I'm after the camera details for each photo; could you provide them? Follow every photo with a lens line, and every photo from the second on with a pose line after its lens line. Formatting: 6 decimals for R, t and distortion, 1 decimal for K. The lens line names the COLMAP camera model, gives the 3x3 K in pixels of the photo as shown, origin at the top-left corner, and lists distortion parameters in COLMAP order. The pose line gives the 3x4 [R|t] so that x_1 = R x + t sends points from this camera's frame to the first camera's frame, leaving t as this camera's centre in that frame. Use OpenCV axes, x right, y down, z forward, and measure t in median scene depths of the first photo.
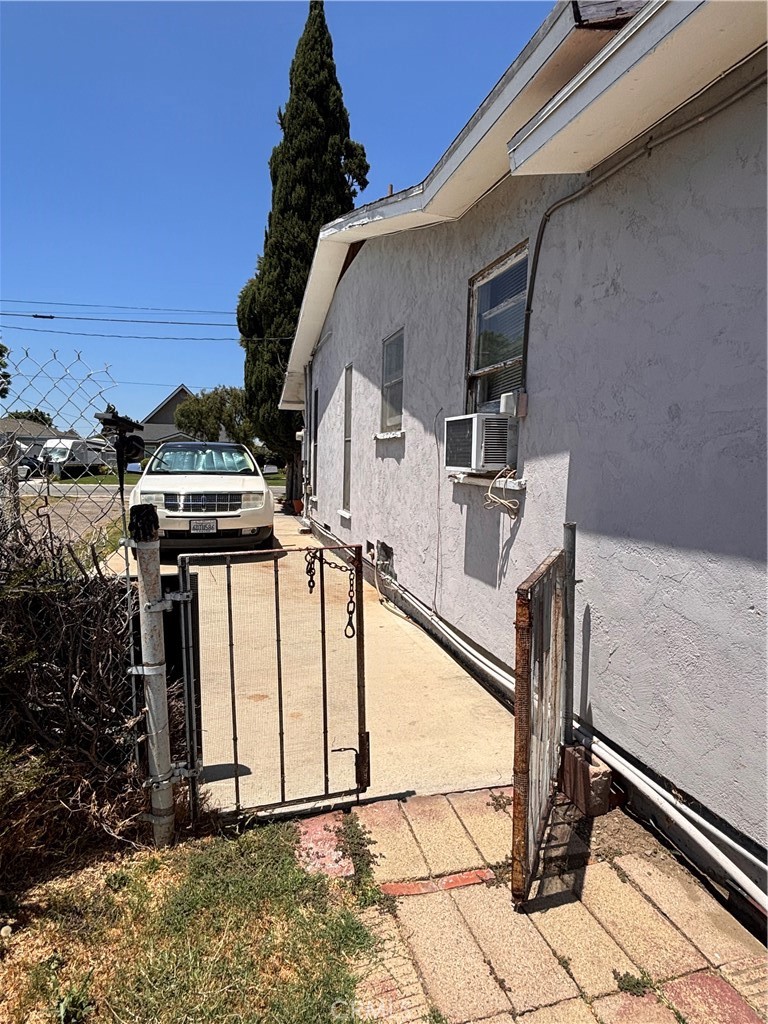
lens RADIAL K [[578.0, 0, 380.7], [0, 578.0, 518.5], [0, 0, 1]] dist [0.054927, -0.093883]
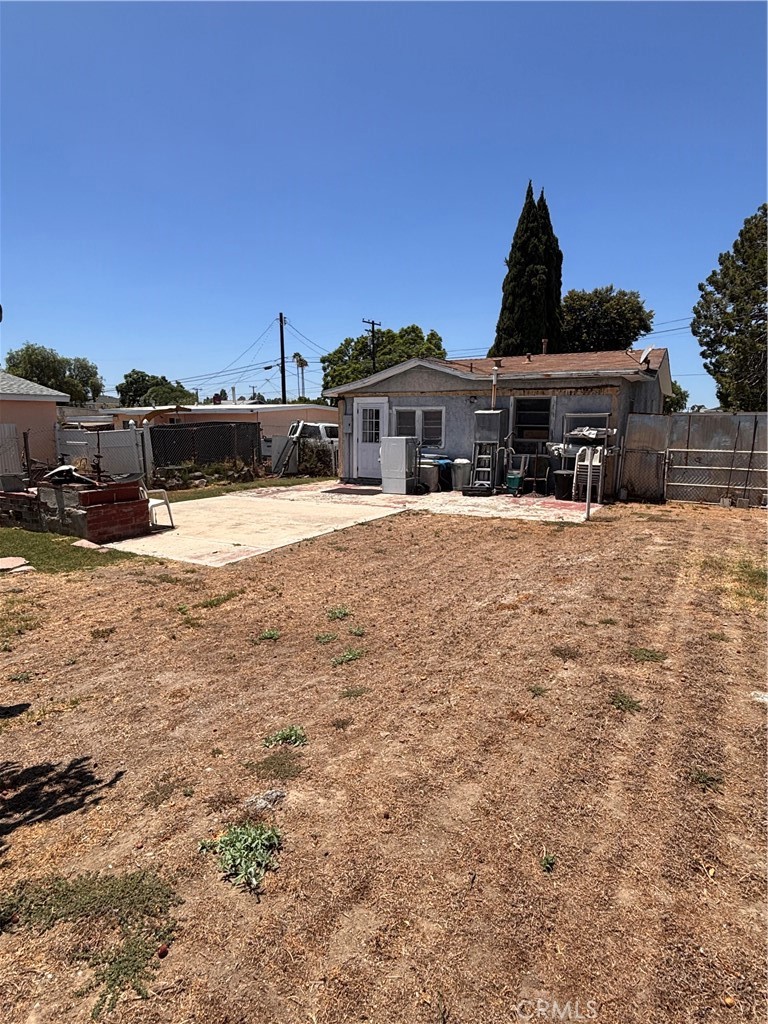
lens RADIAL K [[579.2, 0, 384.0], [0, 579.2, 512.0], [0, 0, 1]] dist [0.054288, -0.065882]
pose [[0.727393, 0.091342, -0.680115, 0.983164], [-0.062348, 0.995799, 0.067058, 0.067293], [0.683383, -0.006374, 0.730033, -0.784133]]
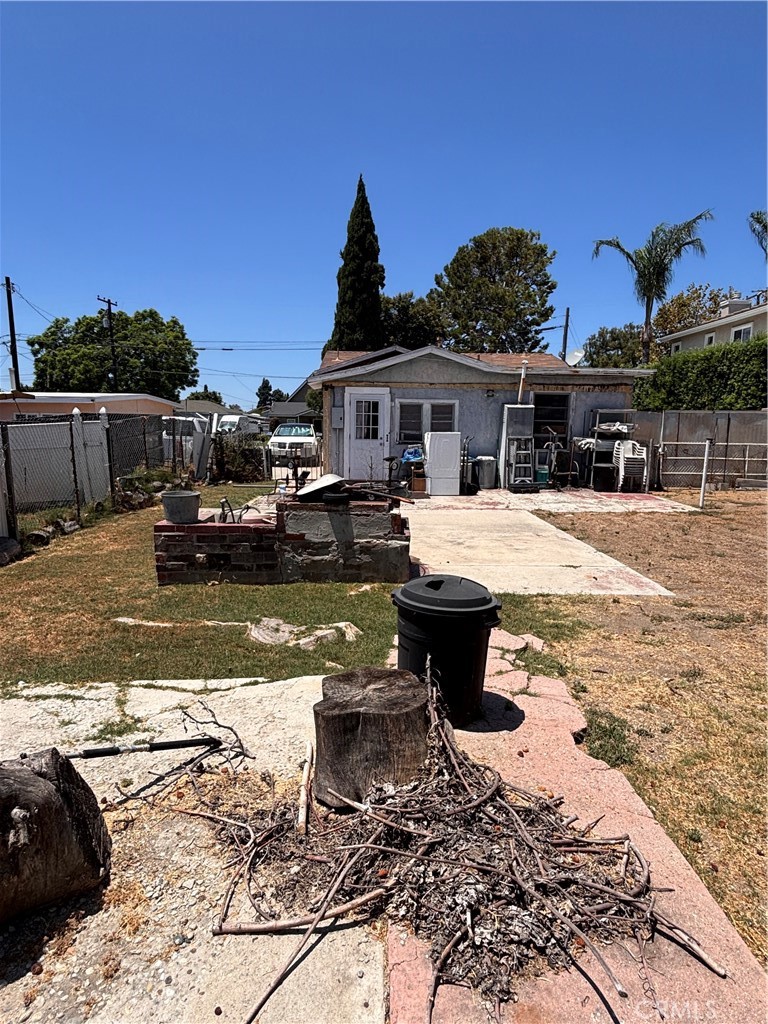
lens RADIAL K [[578.0, 0, 380.7], [0, 578.0, 518.5], [0, 0, 1]] dist [0.054927, -0.093883]
pose [[0.972608, 0.032050, -0.230233, 0.441005], [-0.019238, 0.998150, 0.057680, 0.087299], [0.231655, -0.051671, 0.971425, -0.935770]]
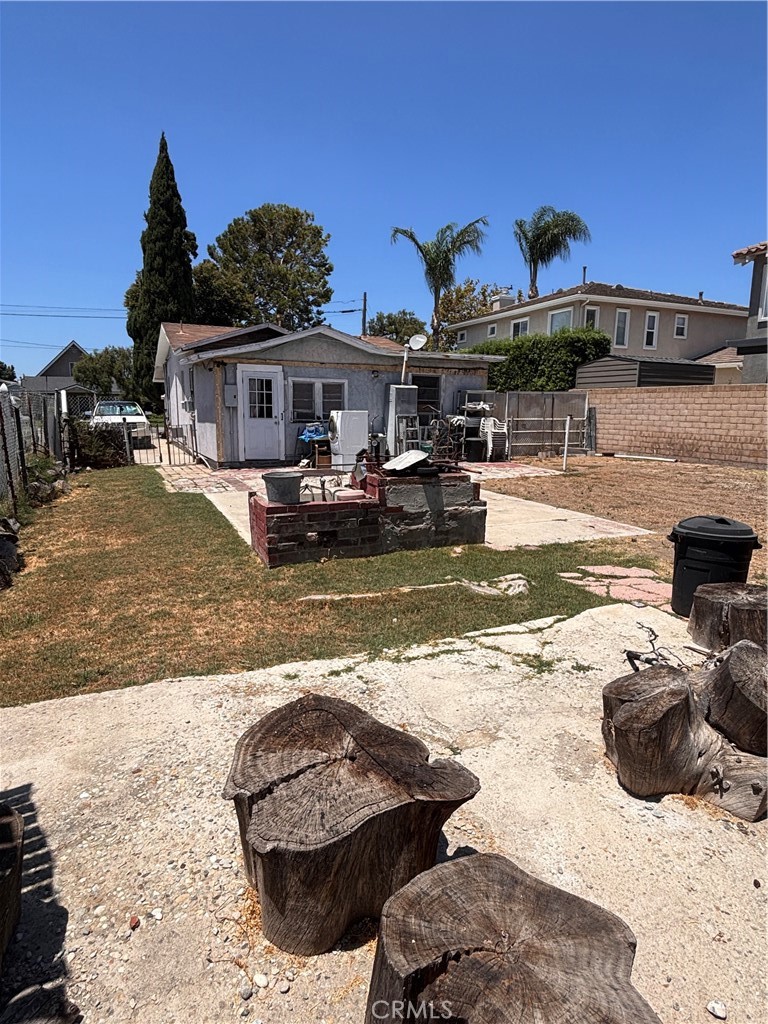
lens RADIAL K [[578.0, 0, 380.7], [0, 578.0, 518.5], [0, 0, 1]] dist [0.054927, -0.093883]
pose [[0.986210, -0.037696, 0.161149, 0.221884], [0.022639, 0.995289, 0.094273, 0.090119], [-0.163944, -0.089325, 0.982417, -0.980434]]
